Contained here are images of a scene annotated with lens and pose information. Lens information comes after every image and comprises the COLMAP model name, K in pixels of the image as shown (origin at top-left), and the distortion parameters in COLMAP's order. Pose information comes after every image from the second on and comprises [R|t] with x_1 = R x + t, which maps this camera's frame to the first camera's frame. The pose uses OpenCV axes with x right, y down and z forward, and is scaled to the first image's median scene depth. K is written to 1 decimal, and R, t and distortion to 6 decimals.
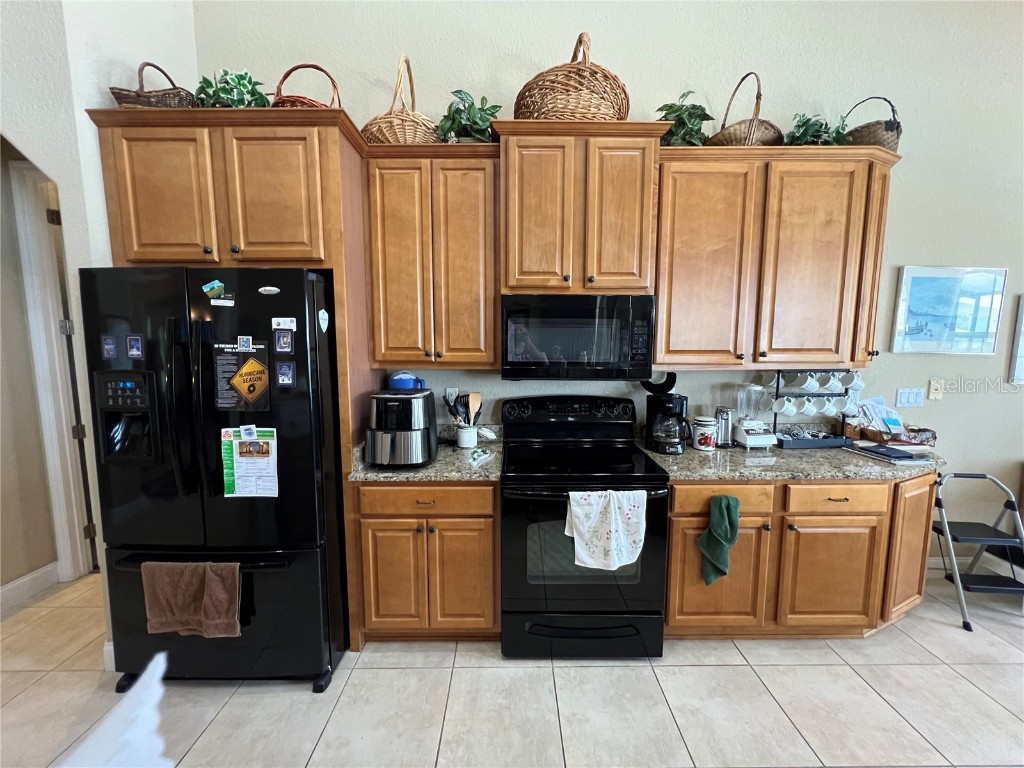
lens RADIAL K [[411.1, 0, 513.9], [0, 411.1, 385.4], [0, 0, 1]] dist [-0.003295, 0.000478]
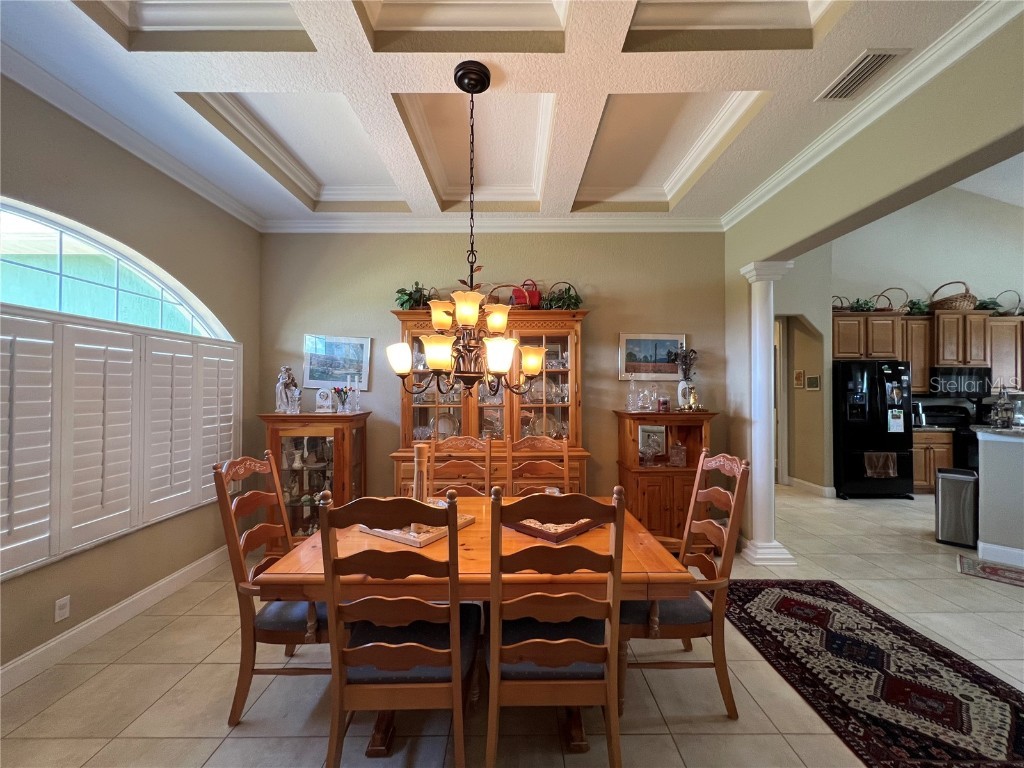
lens RADIAL K [[411.1, 0, 513.9], [0, 411.1, 385.4], [0, 0, 1]] dist [-0.003295, 0.000478]
pose [[0.999987, 0.002612, -0.004343, -3.596246], [-0.003078, 0.993832, -0.110850, 0.276074], [0.004027, 0.110862, 0.993828, -2.218839]]
